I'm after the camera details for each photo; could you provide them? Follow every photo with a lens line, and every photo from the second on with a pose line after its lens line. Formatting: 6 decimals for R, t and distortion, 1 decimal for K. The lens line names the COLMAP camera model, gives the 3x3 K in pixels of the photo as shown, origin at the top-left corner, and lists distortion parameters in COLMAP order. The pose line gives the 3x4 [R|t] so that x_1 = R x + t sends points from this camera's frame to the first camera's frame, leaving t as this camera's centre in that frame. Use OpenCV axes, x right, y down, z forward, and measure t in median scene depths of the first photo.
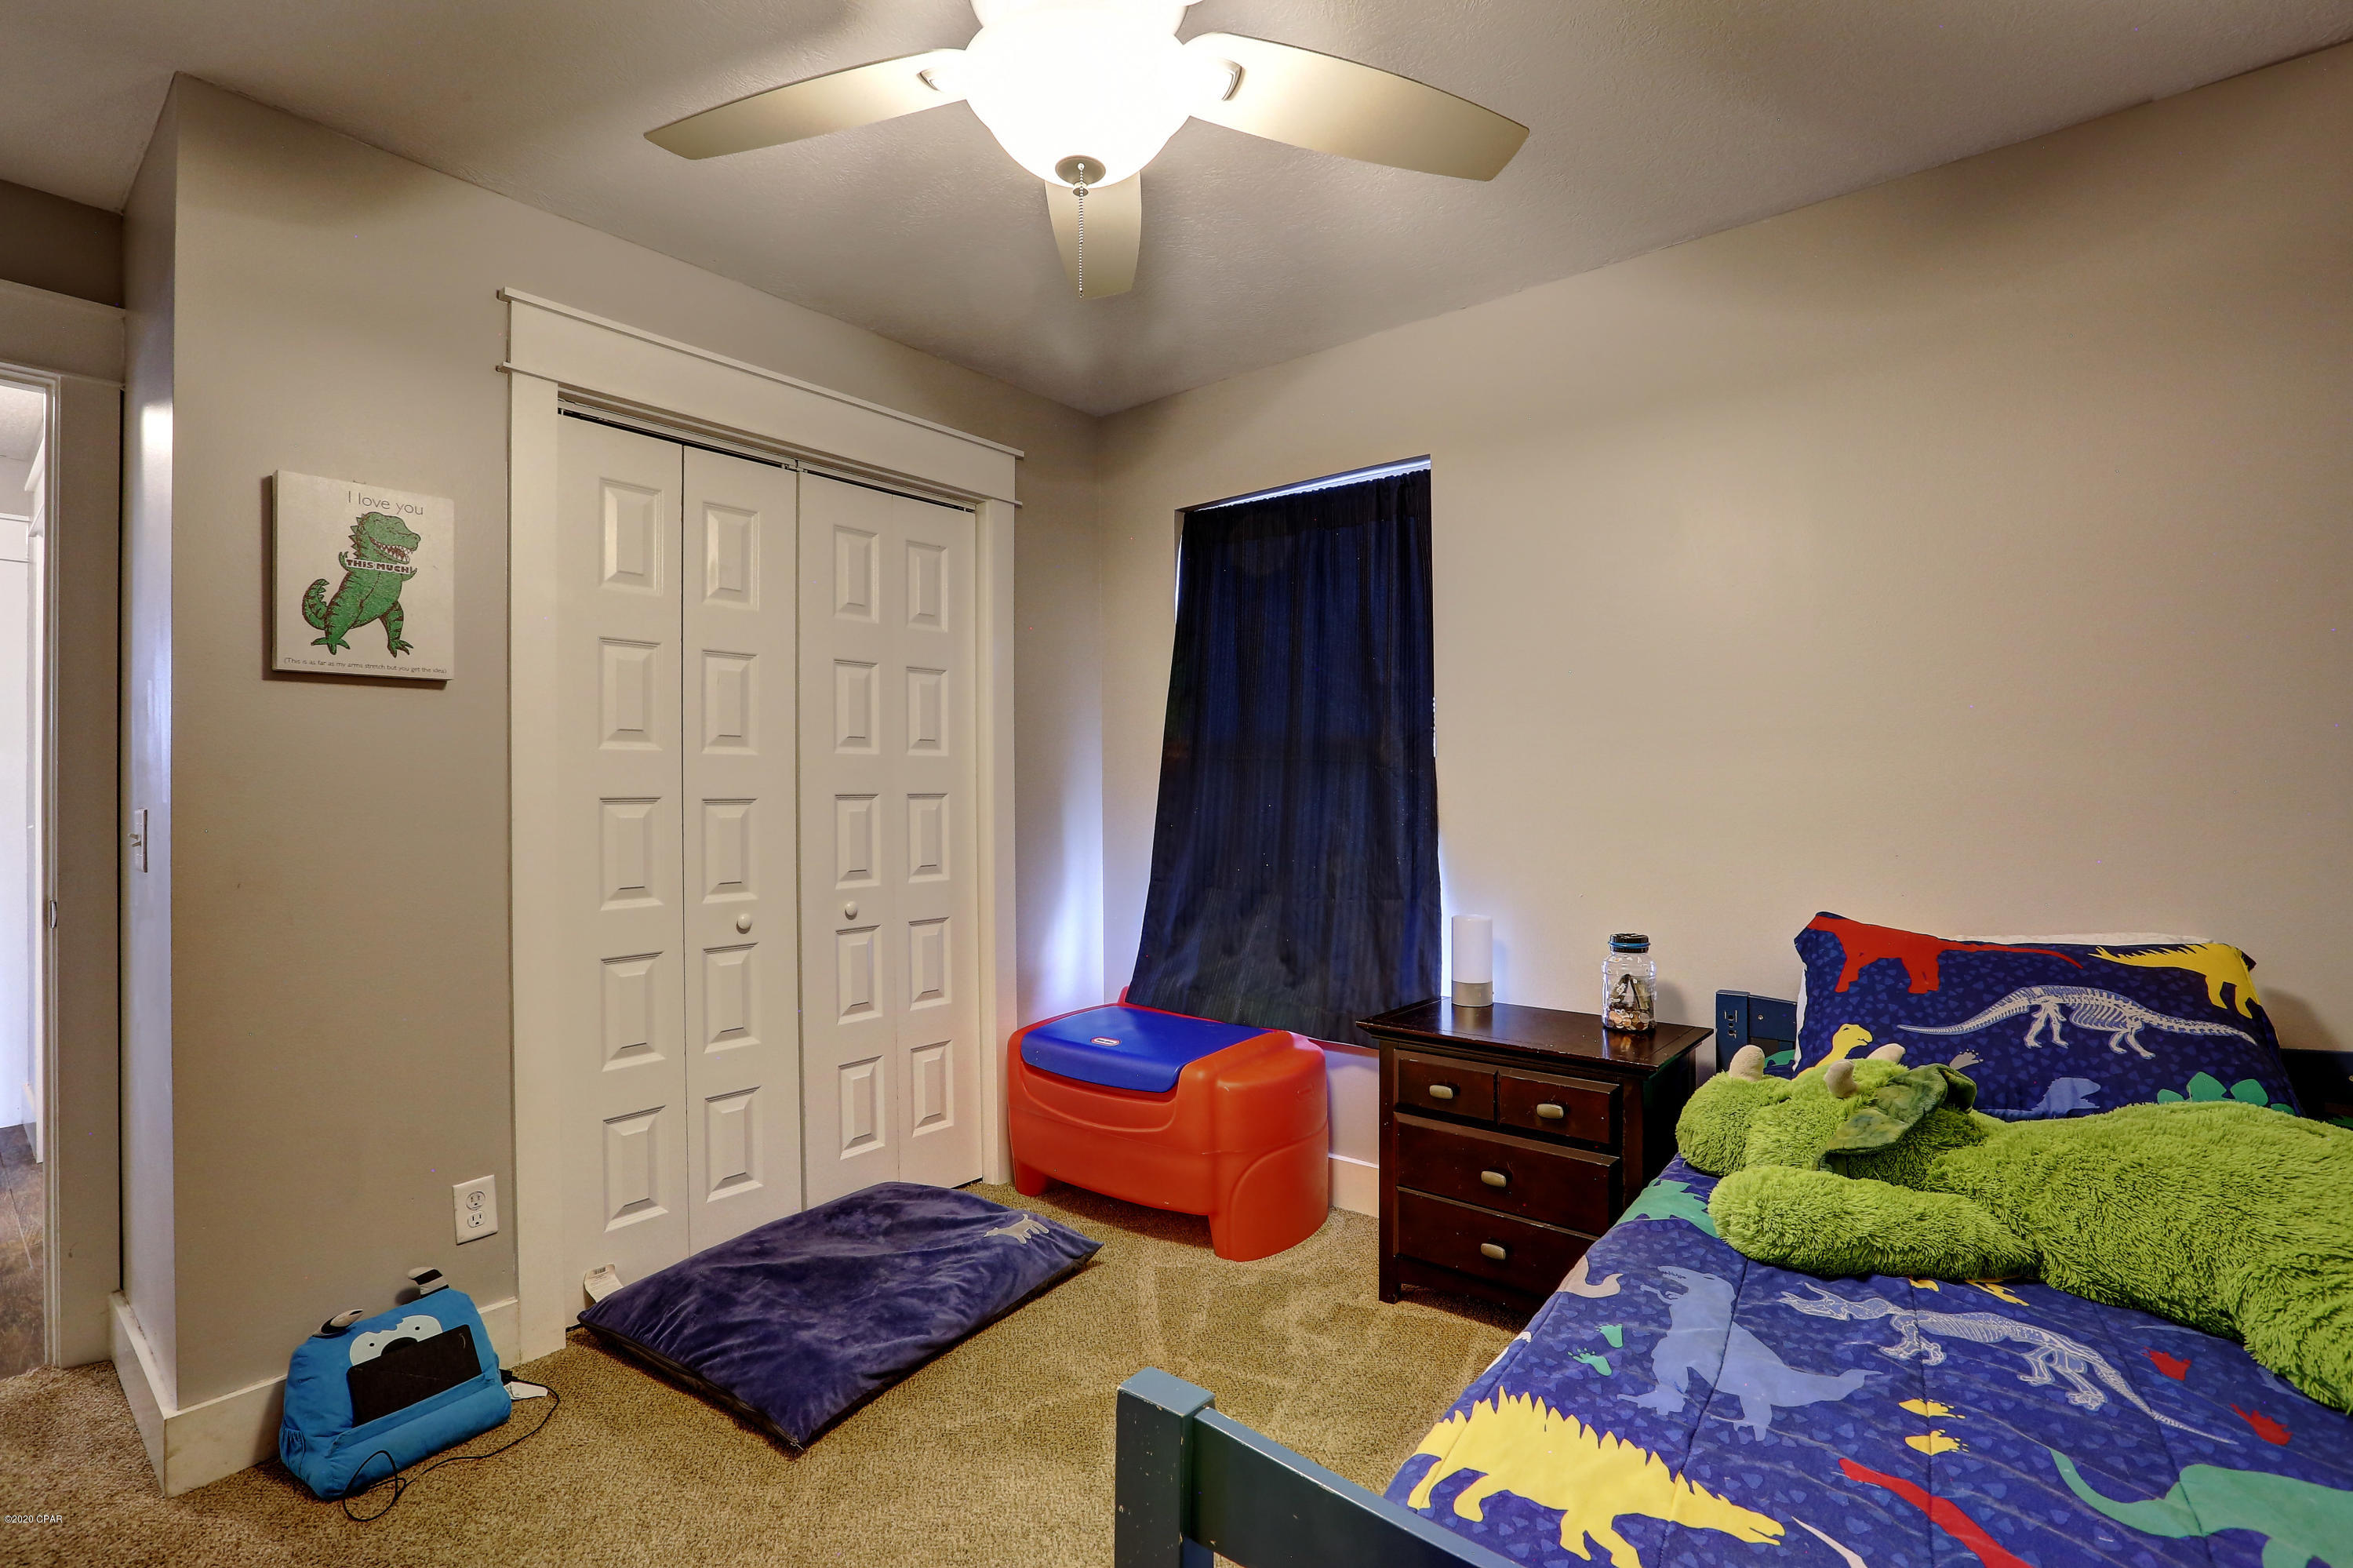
lens RADIAL K [[1071.5, 0, 1166.0], [0, 1071.5, 794.3], [0, 0, 1]] dist [-0.057556, 0.019496]
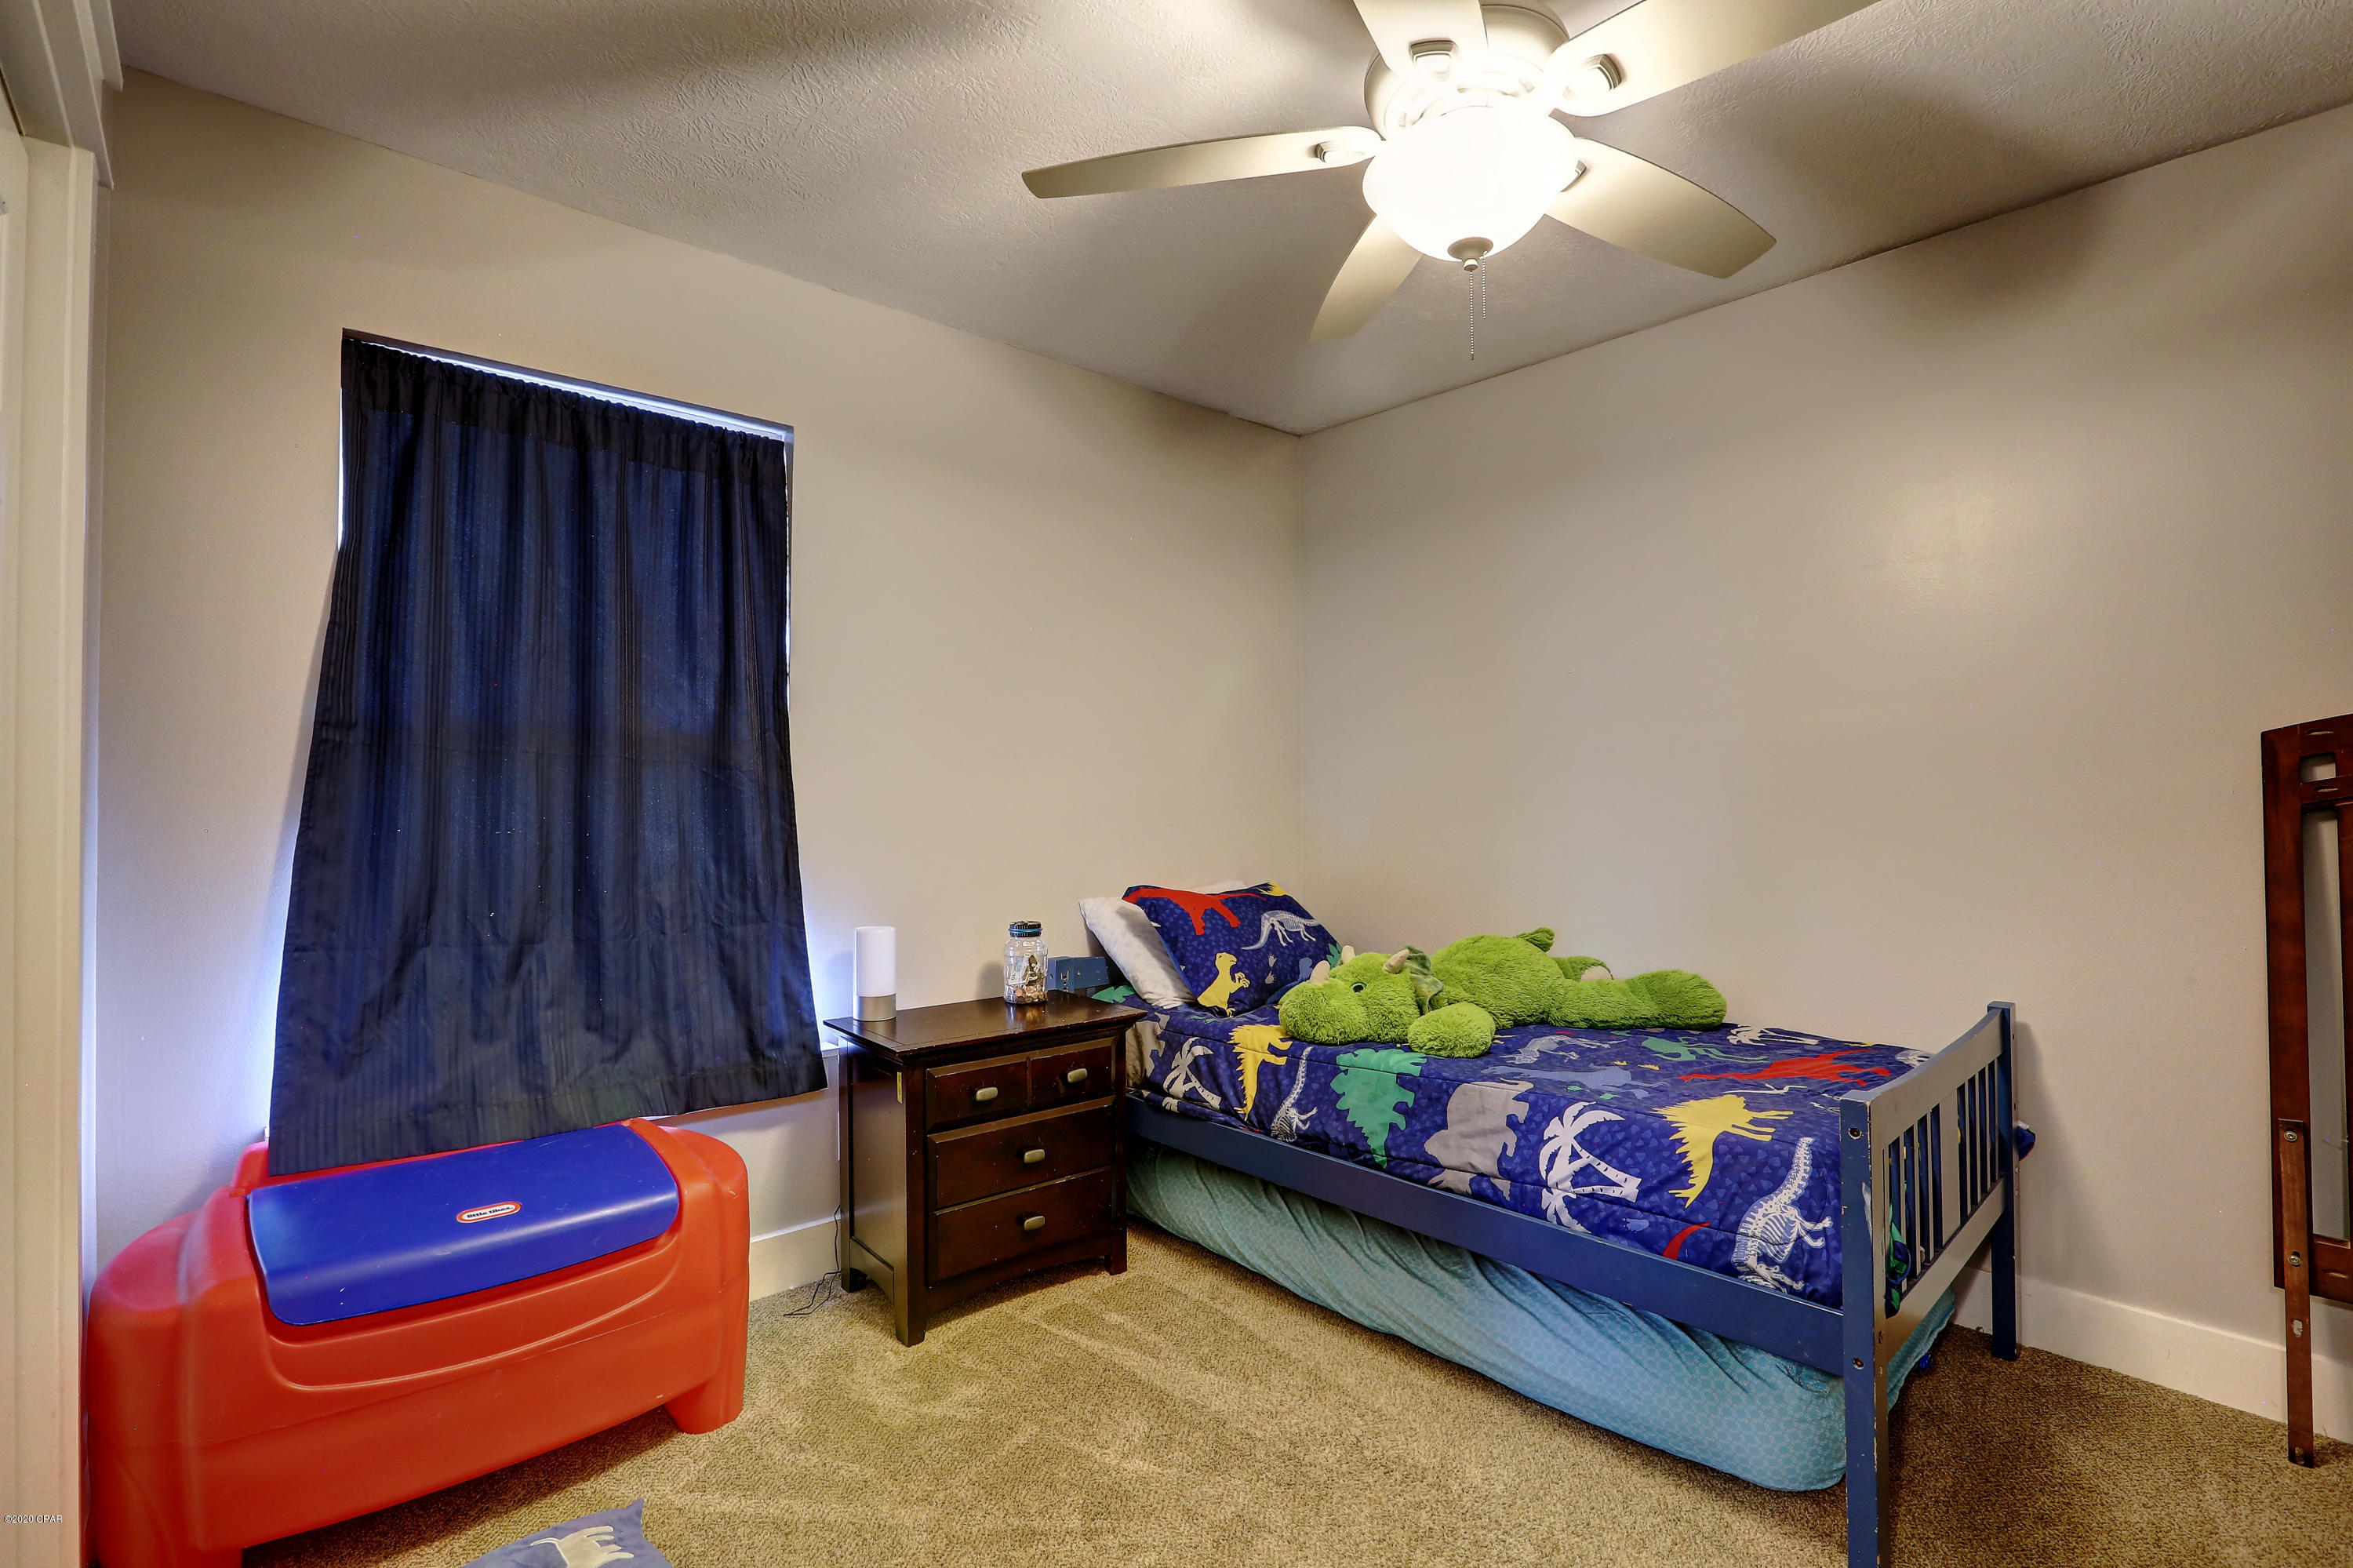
lens RADIAL K [[1071.5, 0, 1192.2], [0, 1071.5, 786.2], [0, 0, 1]] dist [-0.057556, 0.019496]
pose [[0.152896, 0.018174, 0.988075, -0.644587], [0.003437, 0.999815, -0.018922, 0.005417], [-0.988236, 0.006290, 0.152805, 0.579910]]
